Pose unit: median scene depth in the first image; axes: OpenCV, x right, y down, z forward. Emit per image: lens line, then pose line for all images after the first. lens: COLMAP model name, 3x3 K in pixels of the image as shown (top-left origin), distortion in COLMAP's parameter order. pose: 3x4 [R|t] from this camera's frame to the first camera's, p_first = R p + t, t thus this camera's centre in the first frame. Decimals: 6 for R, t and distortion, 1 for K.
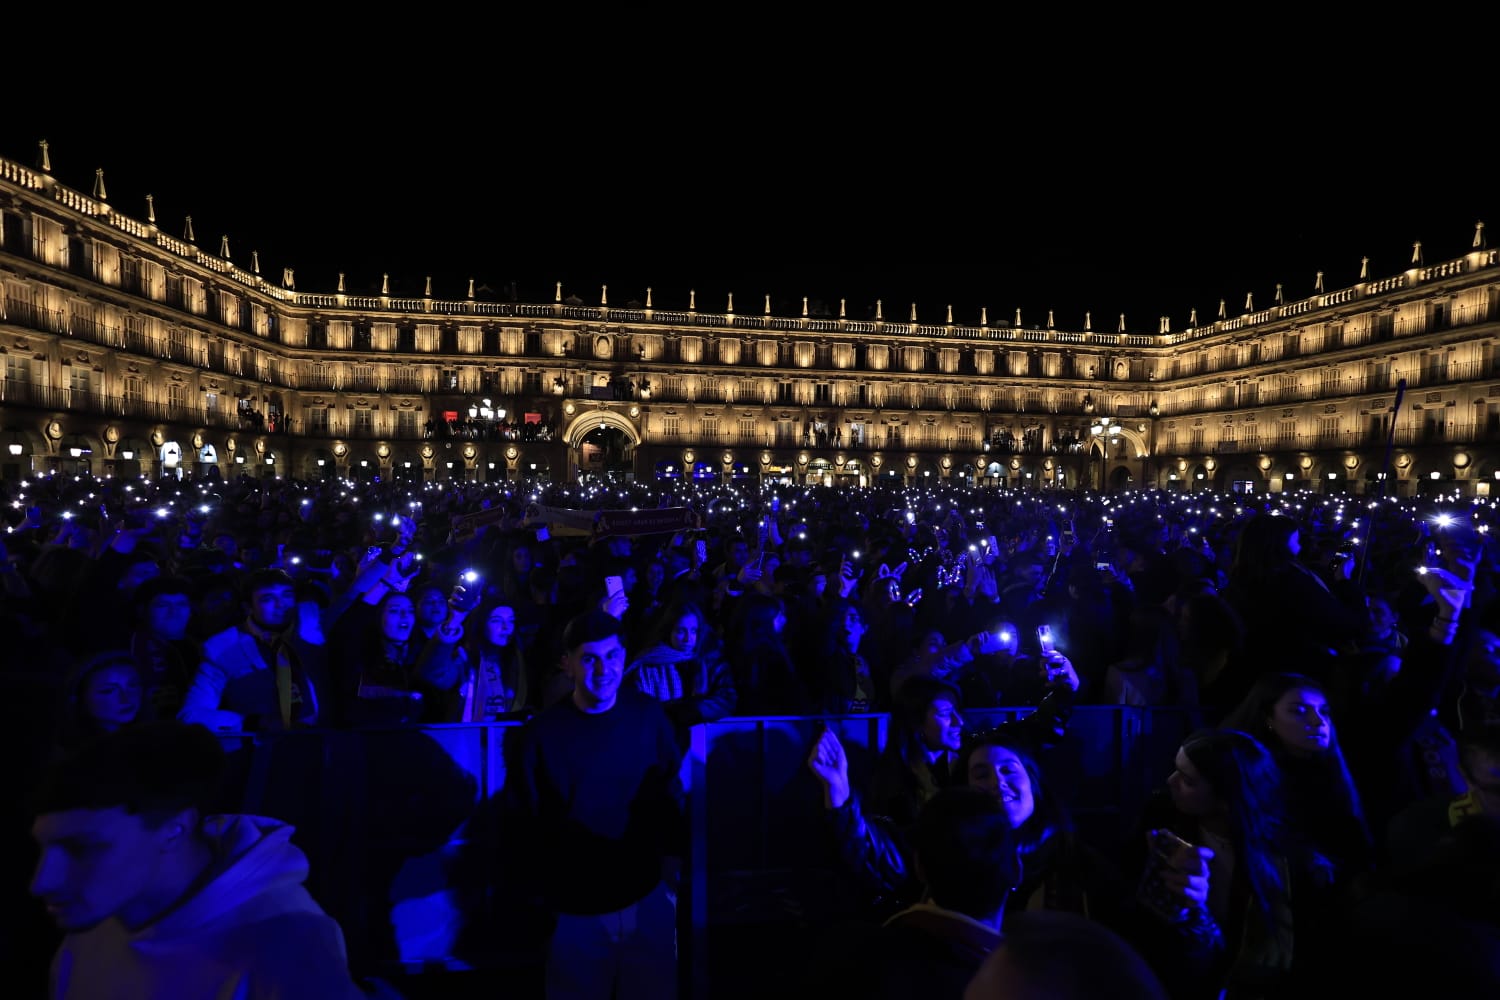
lens RADIAL K [[693.4, 0, 738.4], [0, 693.4, 506.6], [0, 0, 1]] dist [0.002370, -0.000372]
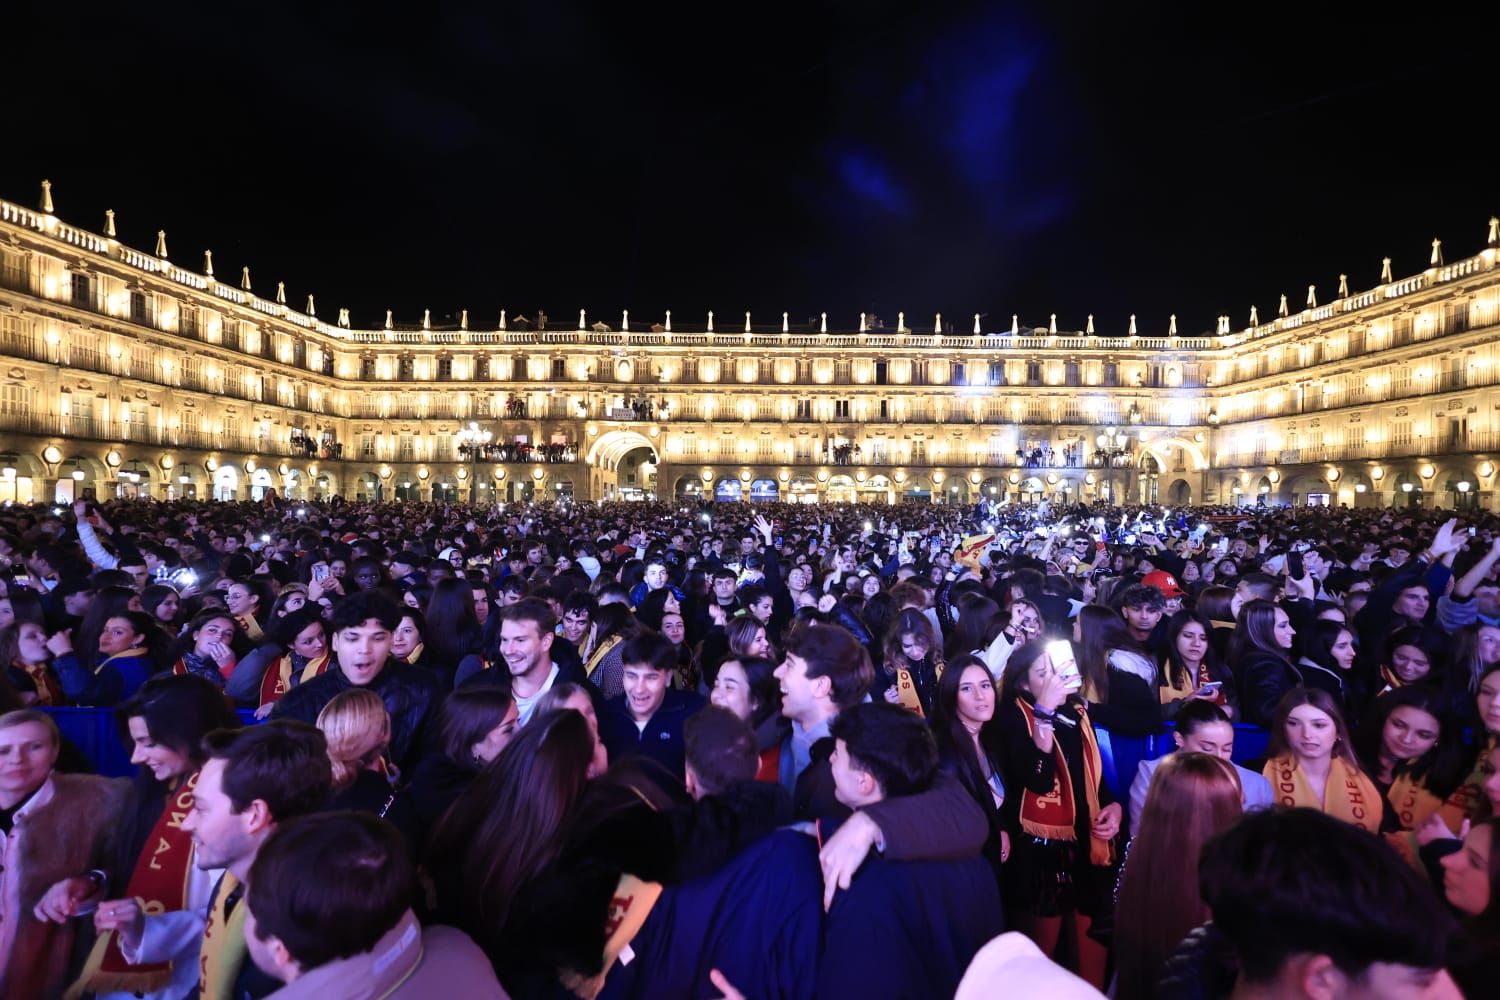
lens RADIAL K [[693.4, 0, 742.1], [0, 693.4, 505.3], [0, 0, 1]] dist [0.002370, -0.000372]
pose [[0.990279, -0.007226, -0.138910, 0.121177], [0.003124, 0.999553, -0.029720, 0.002565], [0.139063, 0.028997, 0.989859, 0.006656]]
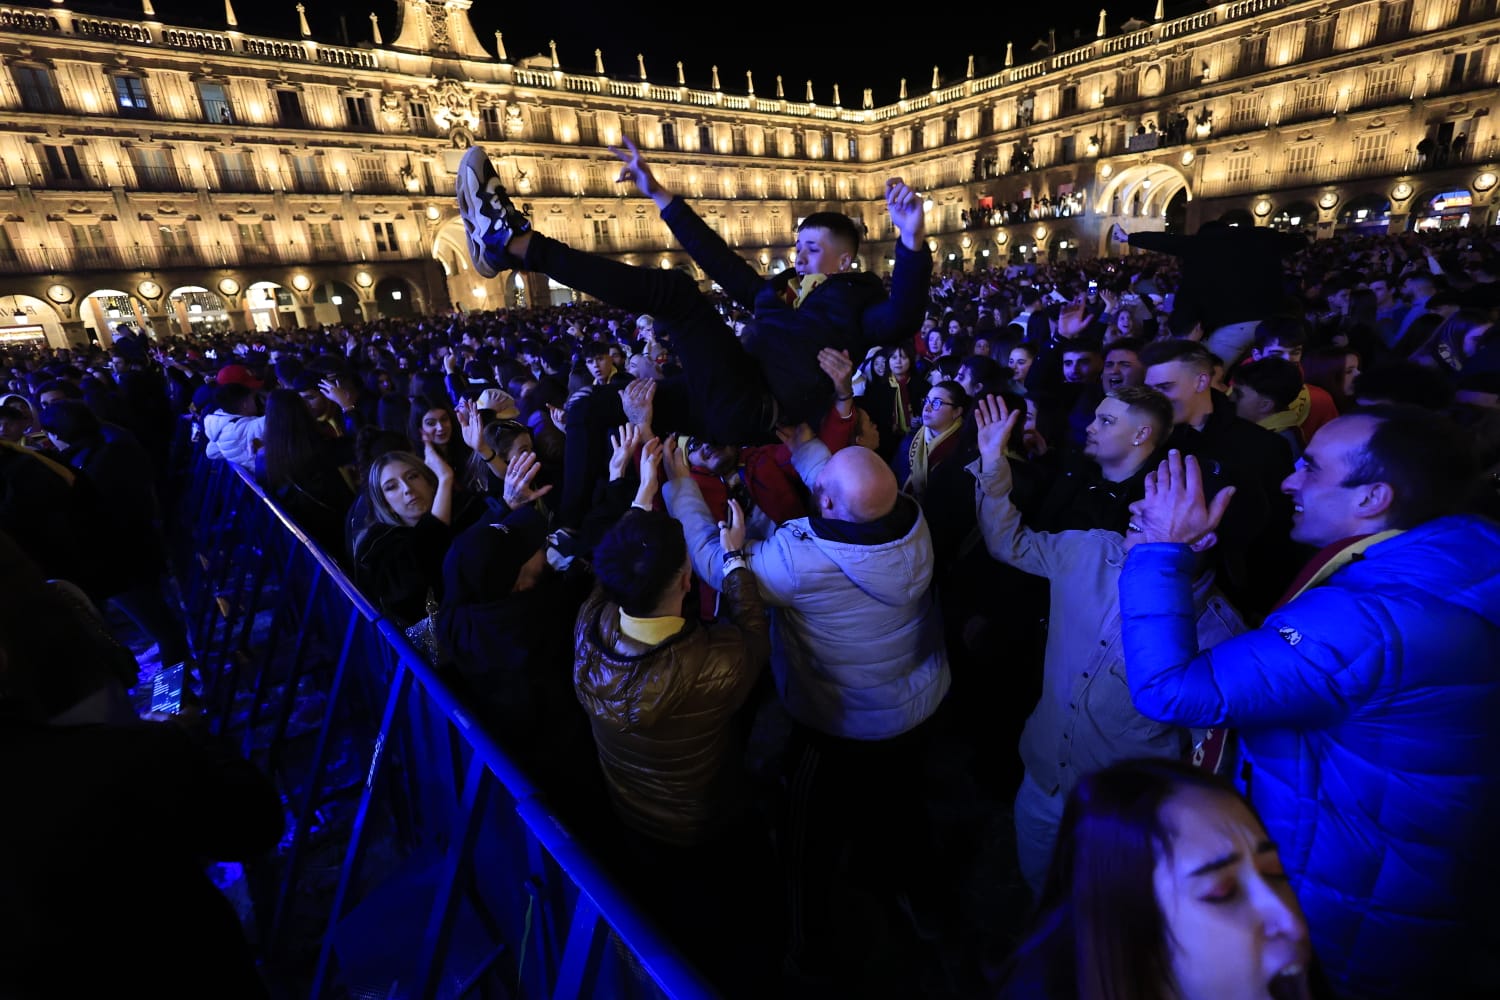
lens RADIAL K [[693.4, 0, 749.6], [0, 693.4, 499.8], [0, 0, 1]] dist [0.002370, -0.000372]
pose [[0.567963, 0.180596, -0.802996, 0.280687], [0.060617, 0.963802, 0.259636, 0.005226], [0.820819, -0.196139, 0.536457, 0.075506]]
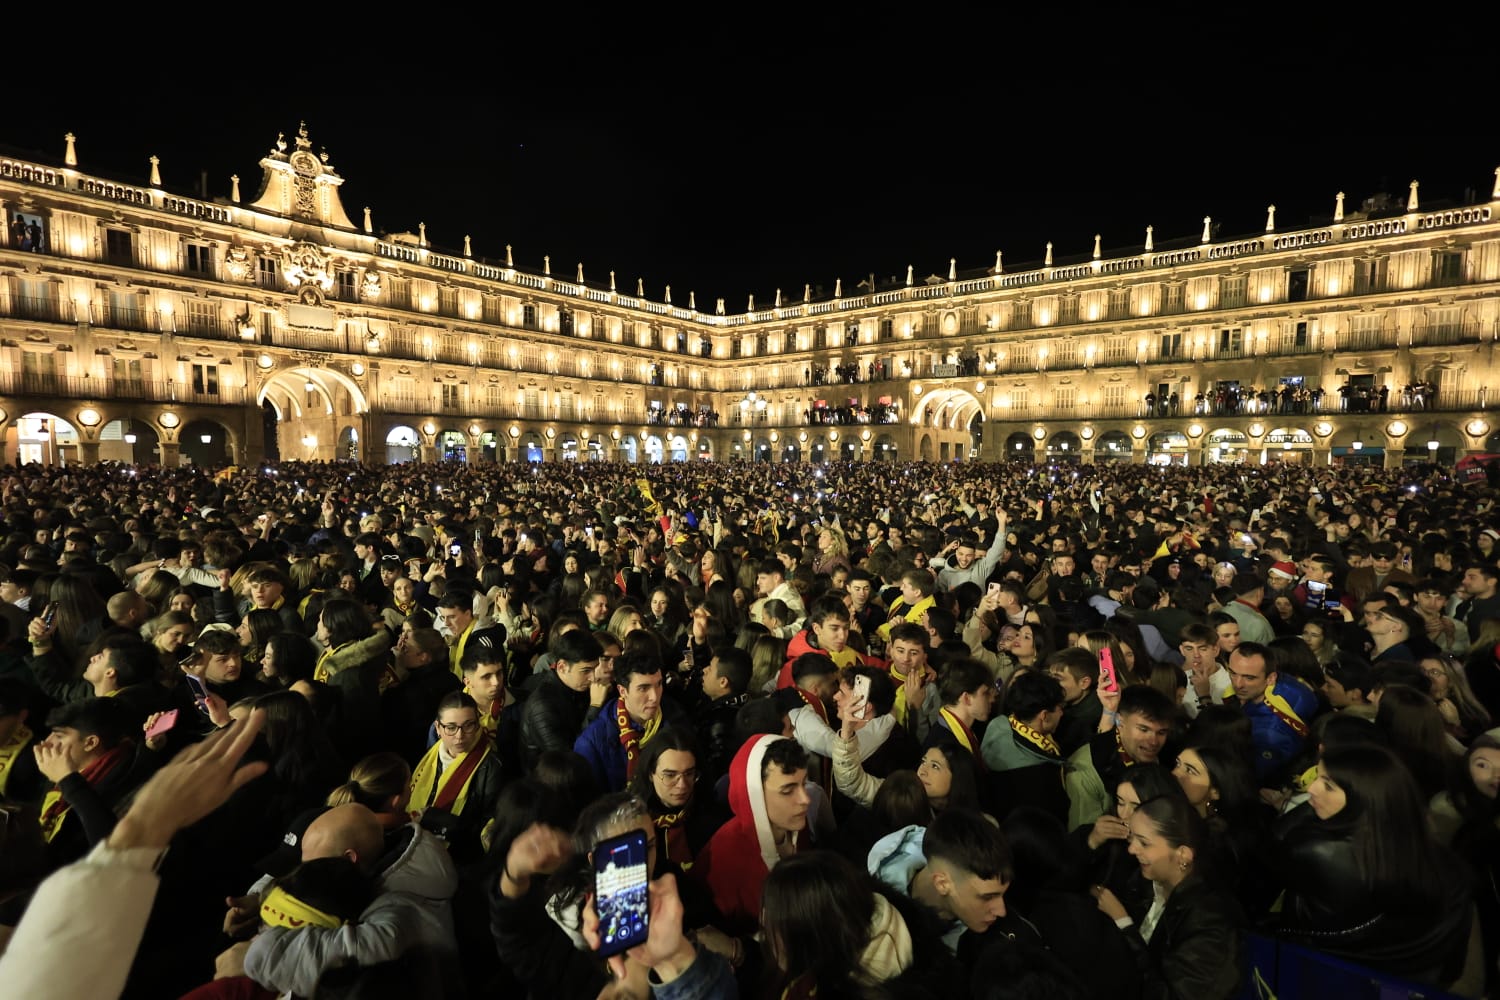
lens RADIAL K [[693.4, 0, 739.2], [0, 693.4, 503.2], [0, 0, 1]] dist [0.002370, -0.000372]
pose [[0.704859, 0.036681, -0.708398, 0.297875], [-0.017357, 0.999255, 0.034471, -0.004894], [0.709135, -0.012001, 0.704970, 0.095108]]
